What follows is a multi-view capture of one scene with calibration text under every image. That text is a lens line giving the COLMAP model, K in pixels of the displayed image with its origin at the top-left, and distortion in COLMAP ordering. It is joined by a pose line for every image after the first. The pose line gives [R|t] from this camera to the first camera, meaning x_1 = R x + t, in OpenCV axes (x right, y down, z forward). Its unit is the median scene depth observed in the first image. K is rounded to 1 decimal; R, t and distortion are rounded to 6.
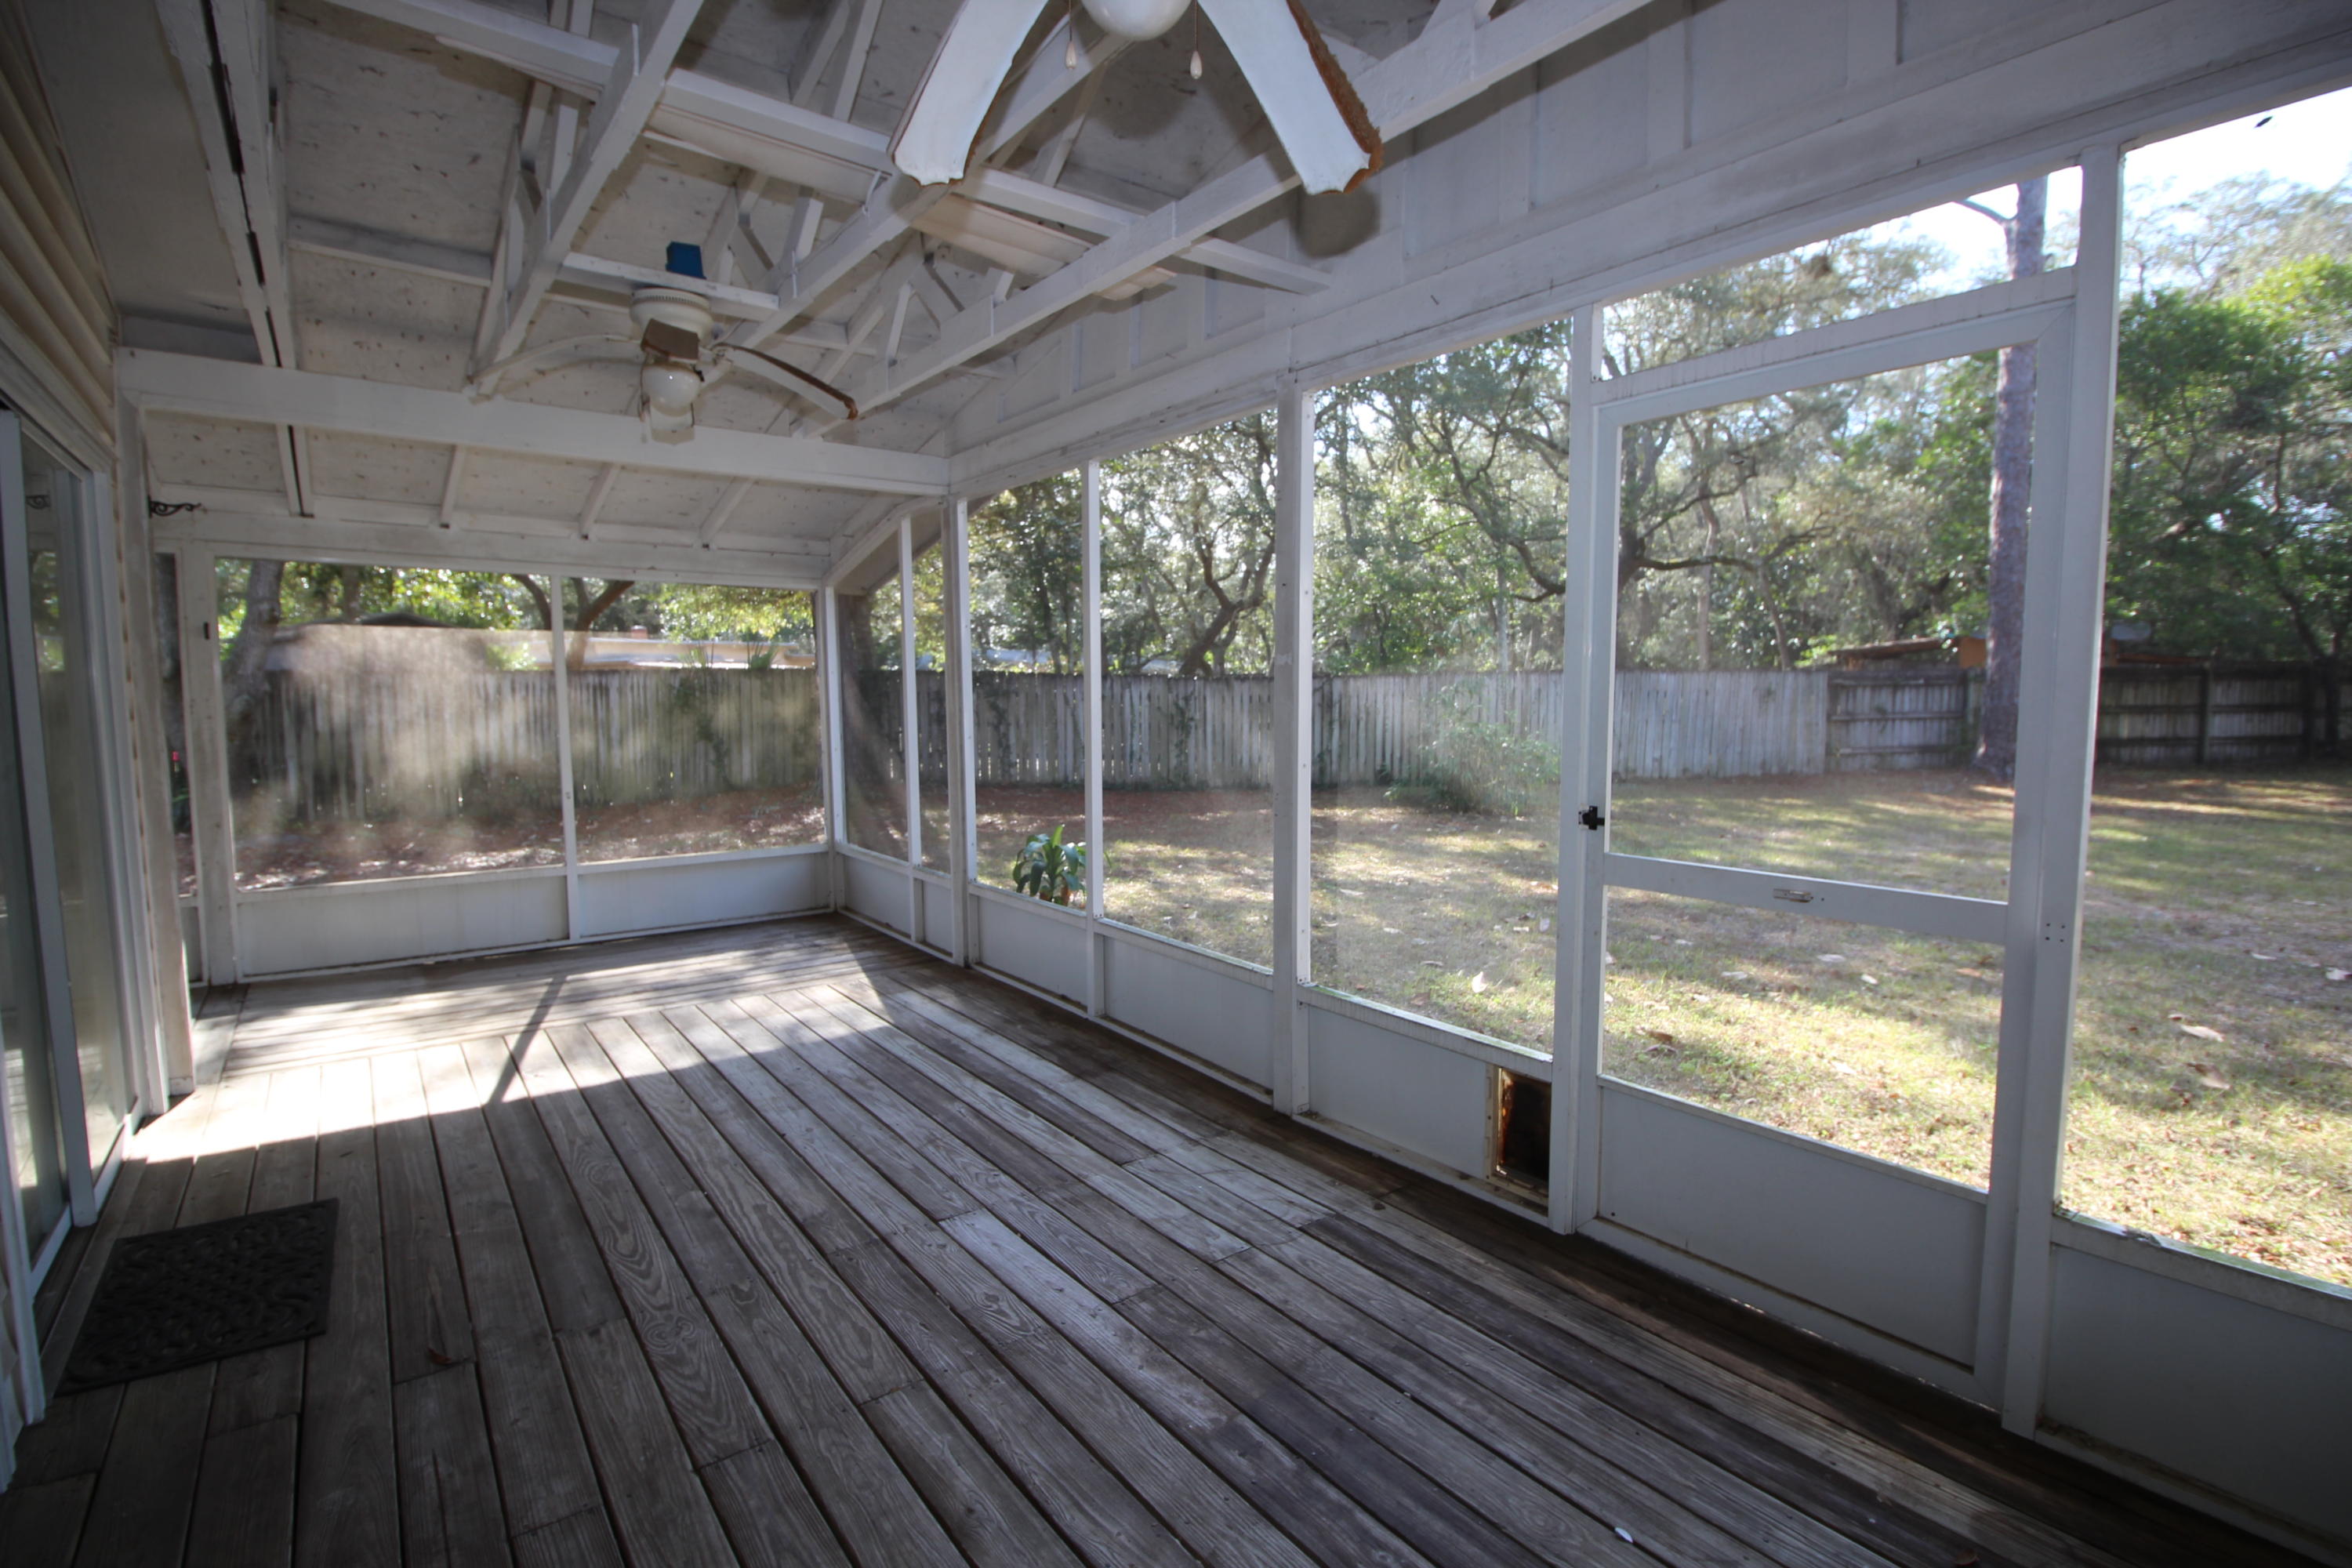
lens RADIAL K [[1089.2, 0, 1167.4], [0, 1089.2, 791.4], [0, 0, 1]] dist [-0.004689, -0.002526]
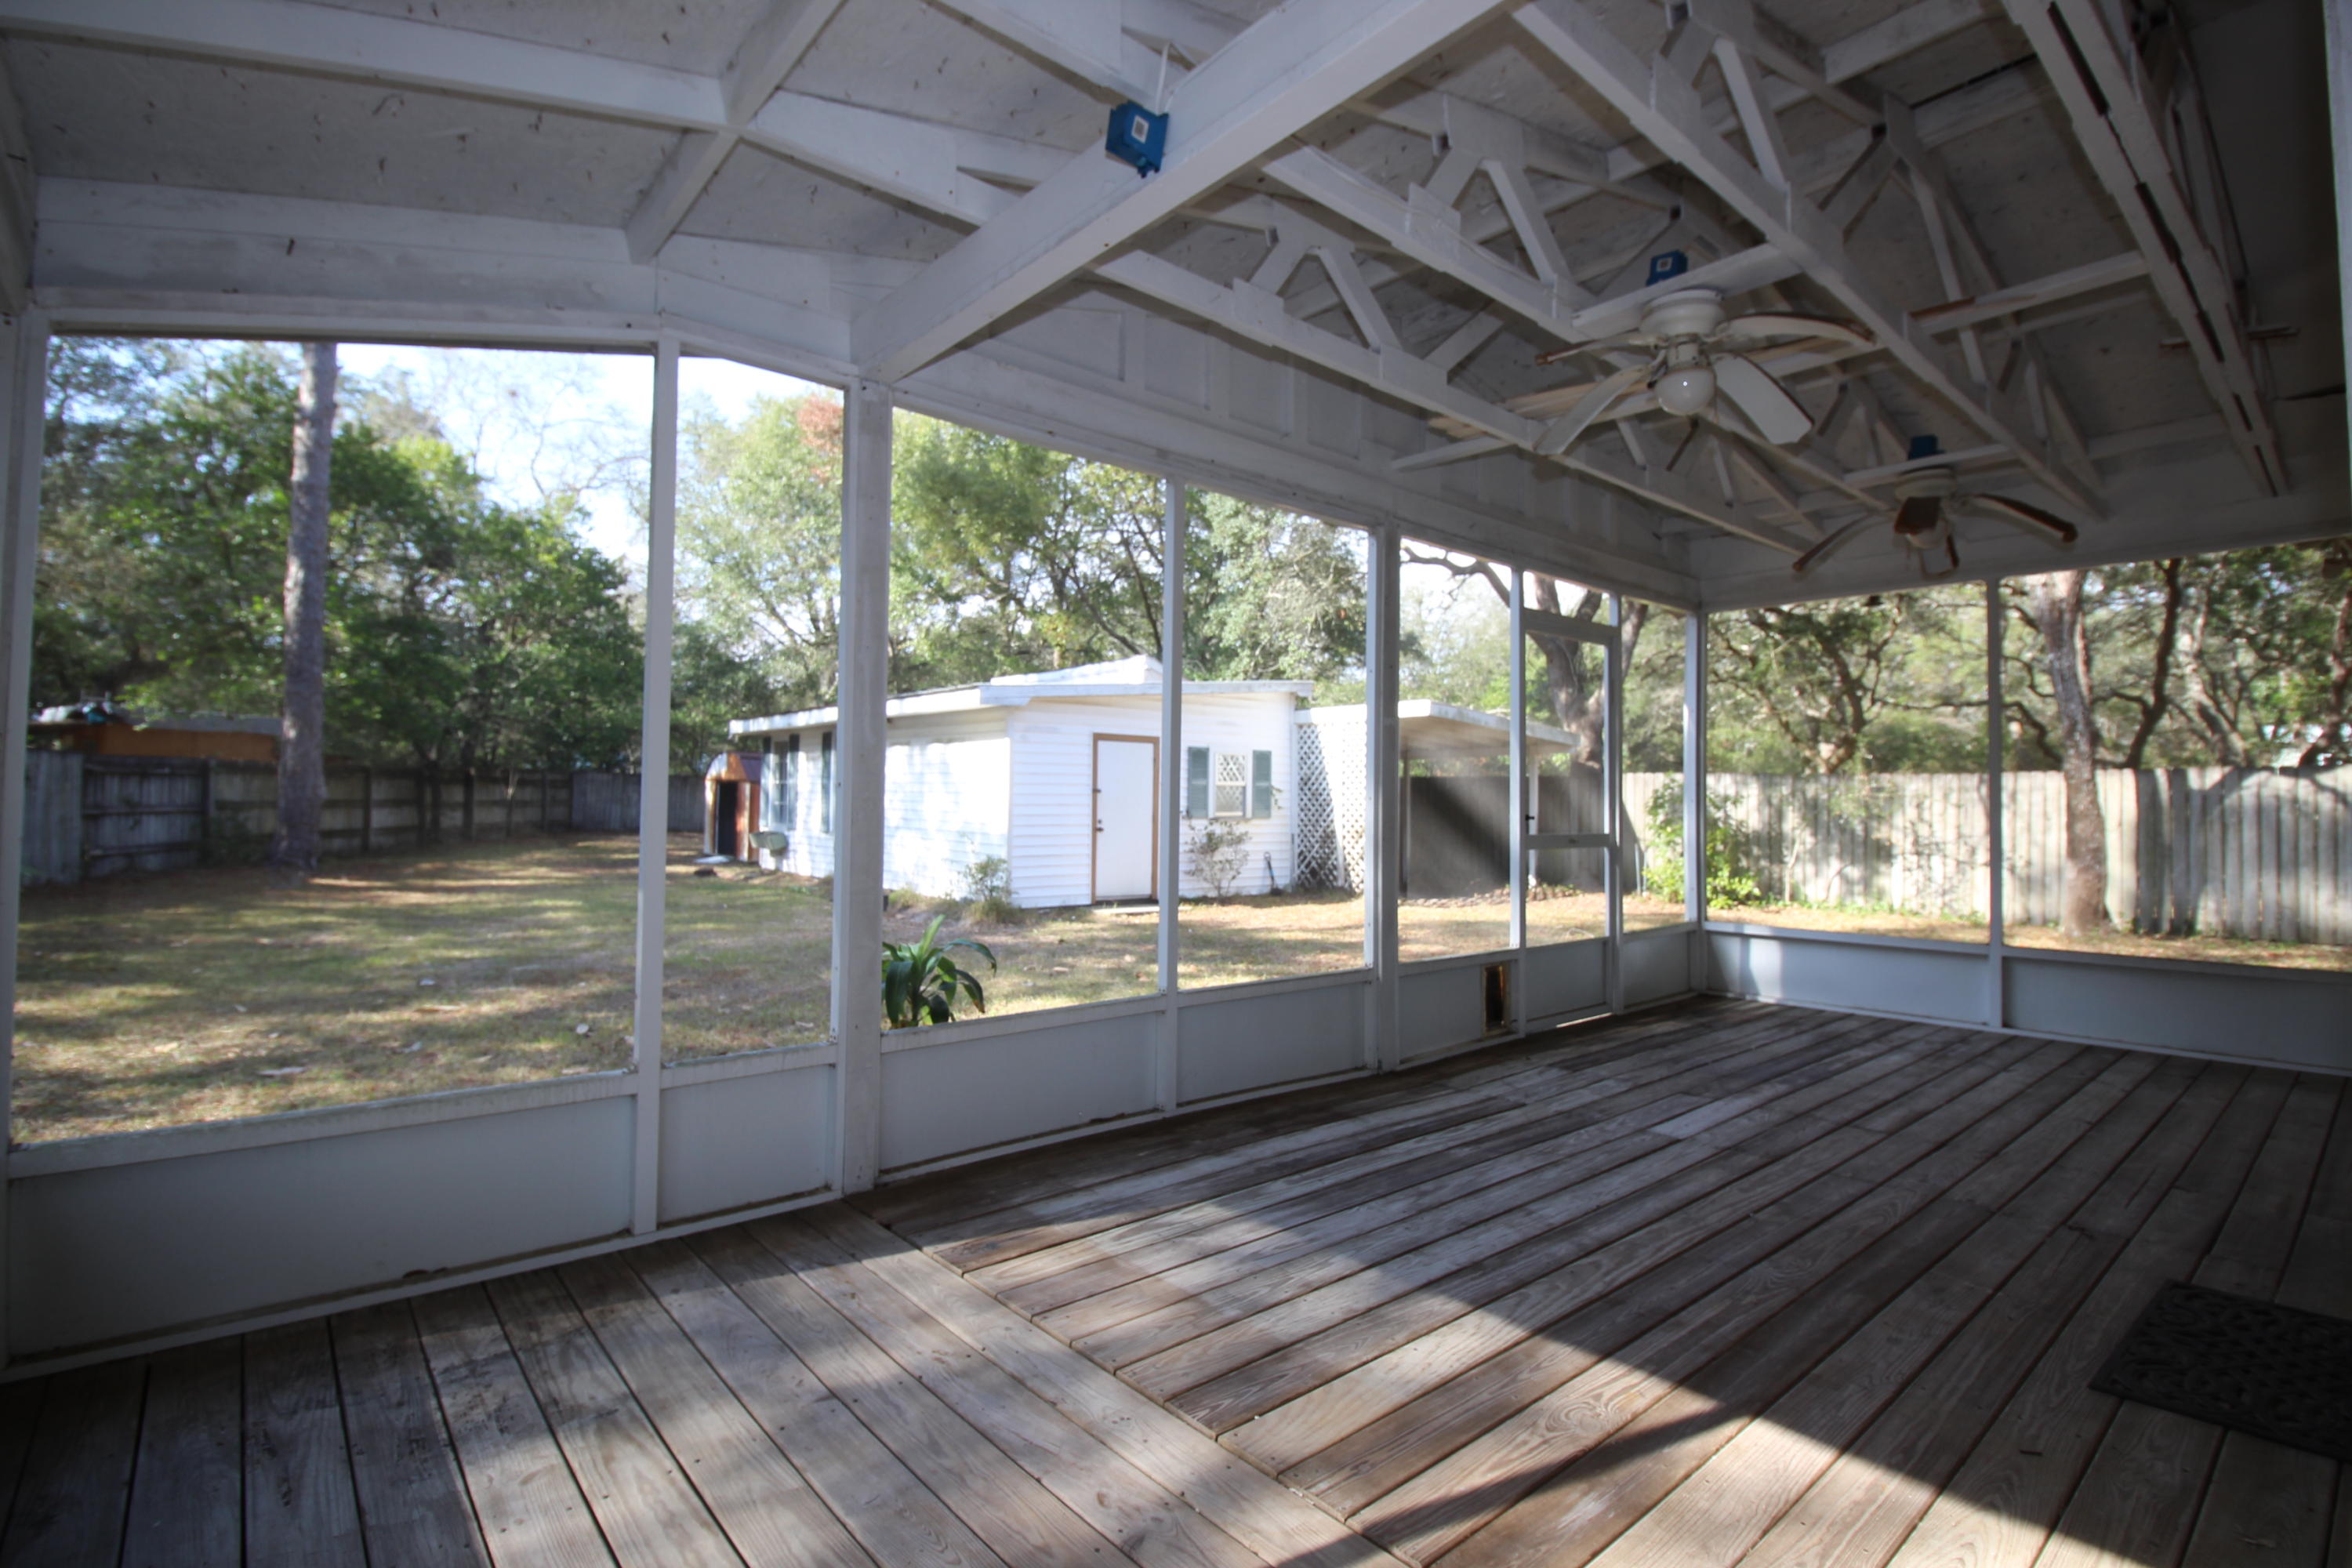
lens RADIAL K [[1089.2, 0, 1163.5], [0, 1089.2, 785.1], [0, 0, 1]] dist [-0.004689, -0.002526]
pose [[-0.056540, 0.022821, 0.998140, -1.079441], [0.080644, 0.996576, -0.018217, -0.039467], [-0.995138, 0.079464, -0.058187, 1.204407]]
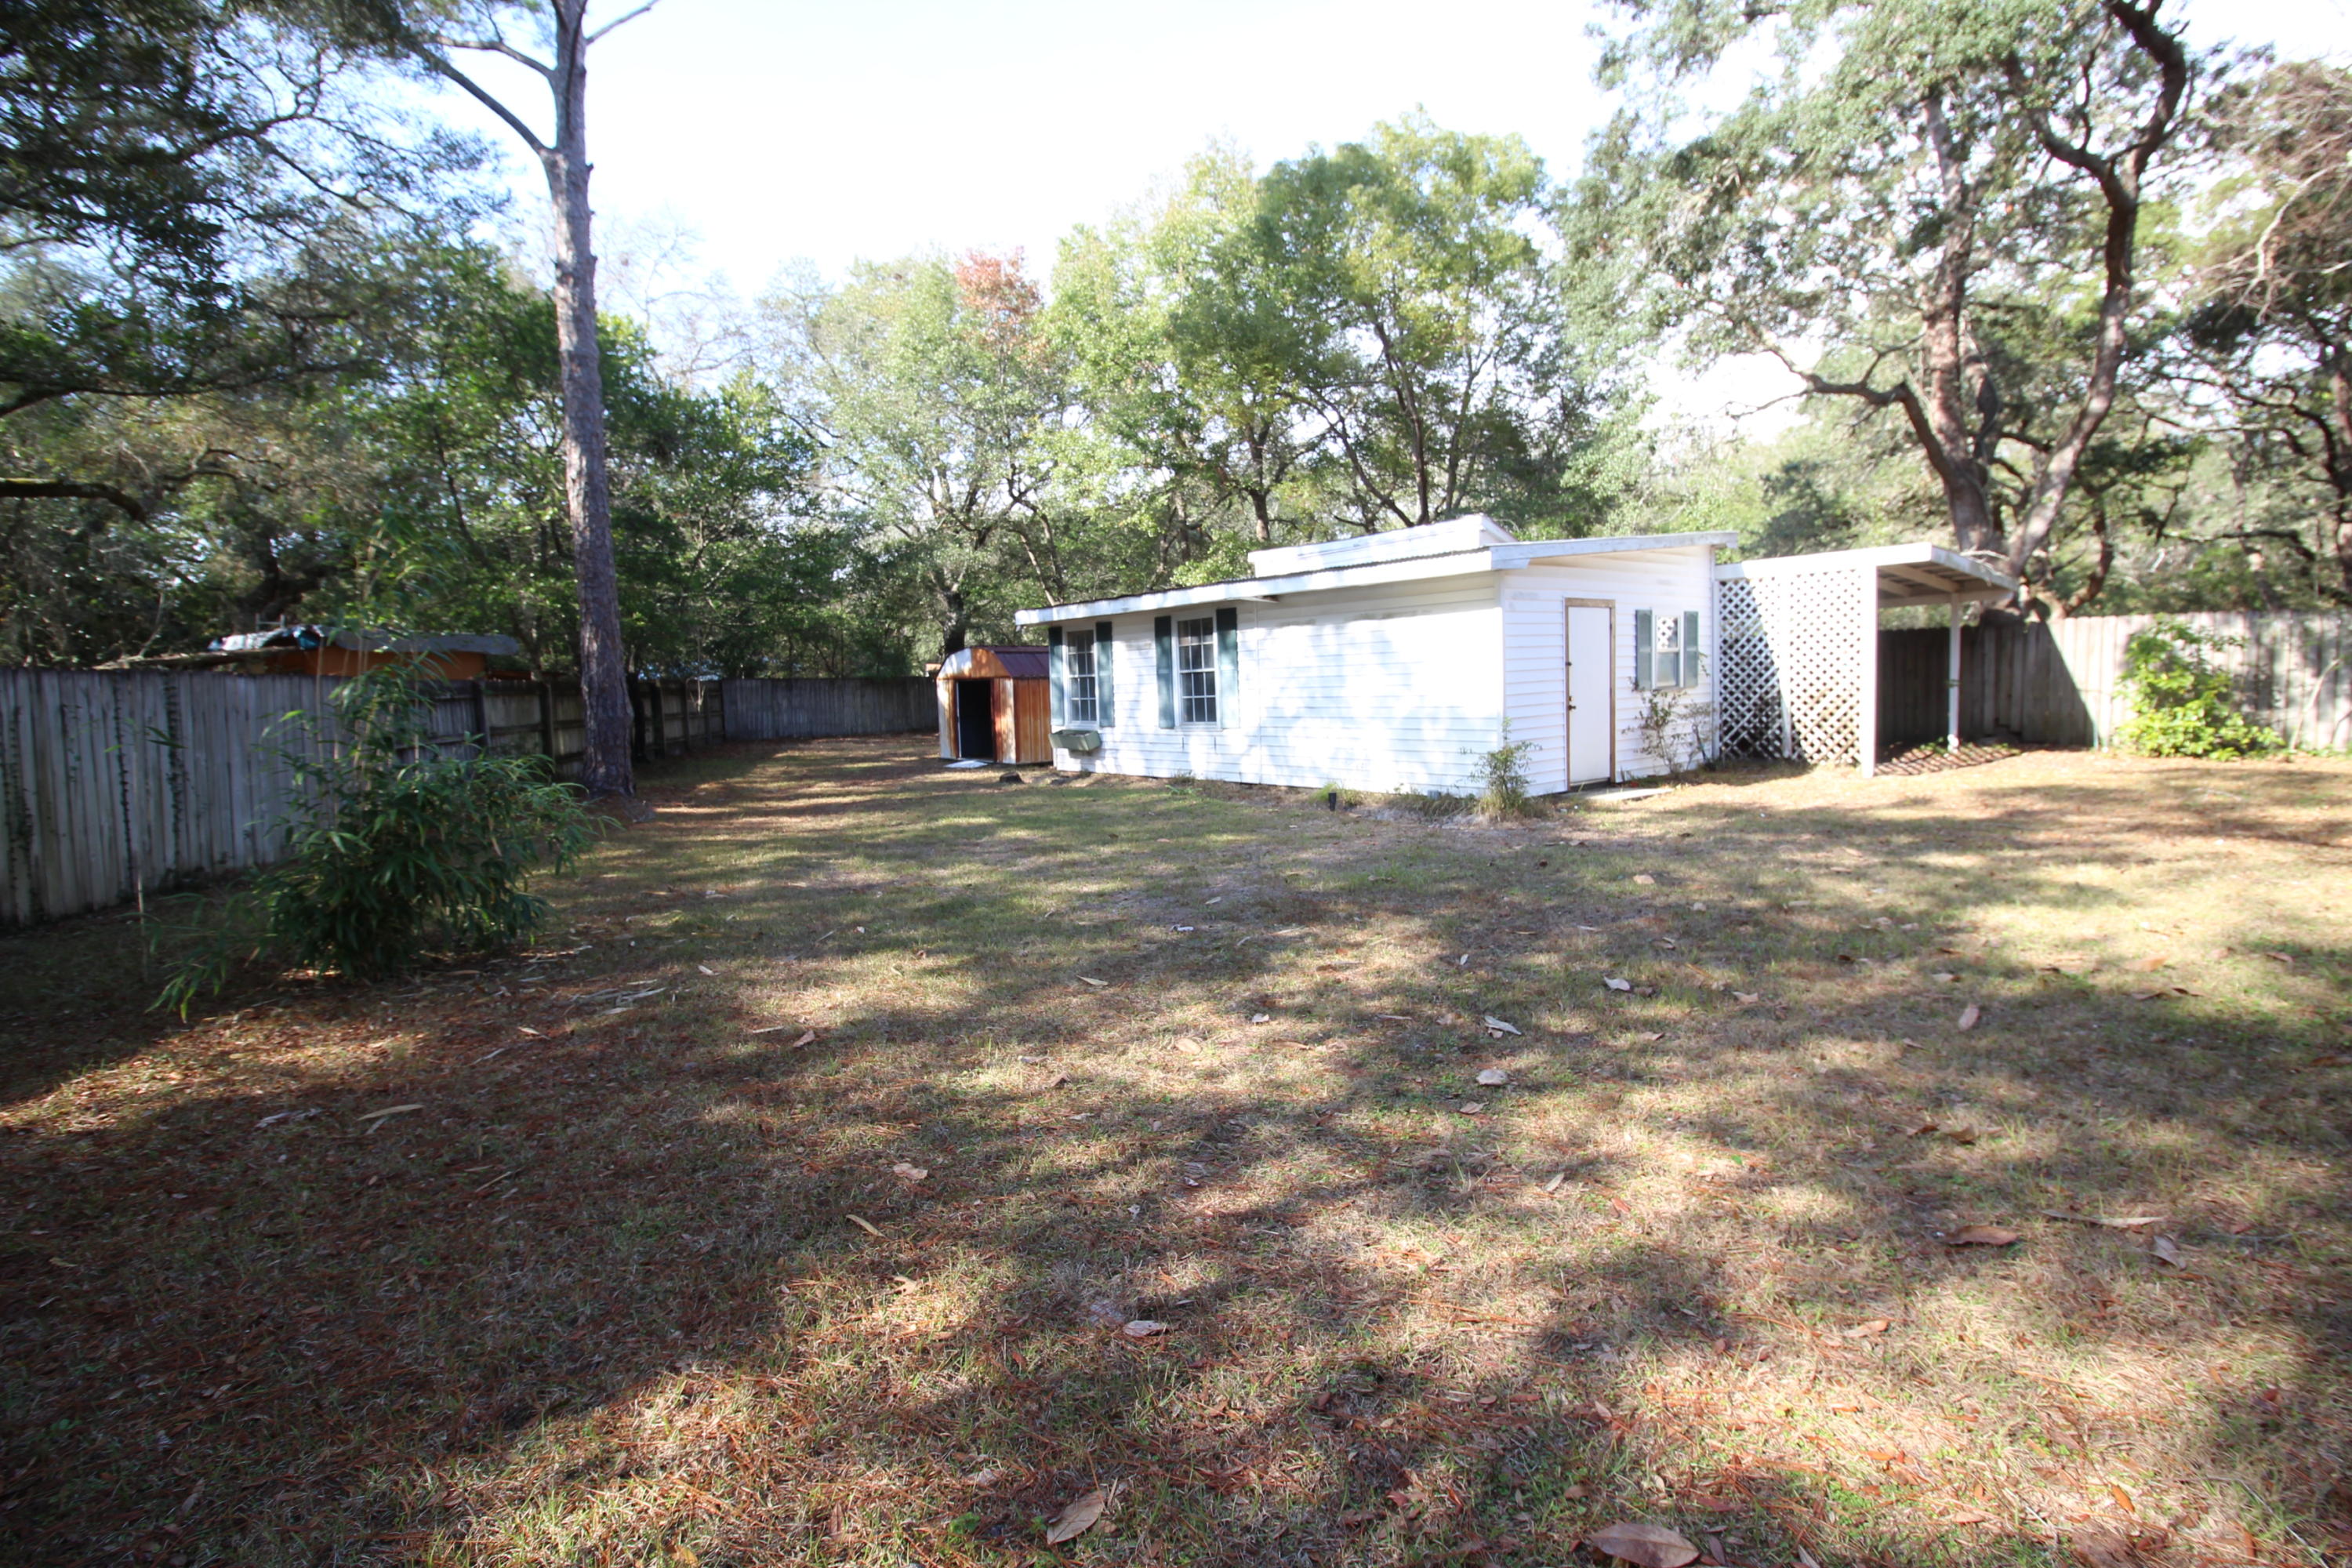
lens RADIAL K [[1089.2, 0, 1167.0], [0, 1089.2, 785.1], [0, 0, 1]] dist [-0.004689, -0.002526]
pose [[-0.068432, -0.079997, 0.994443, -0.604339], [0.129789, 0.987595, 0.088377, -0.184641], [-0.989177, 0.135116, -0.057200, 2.592541]]
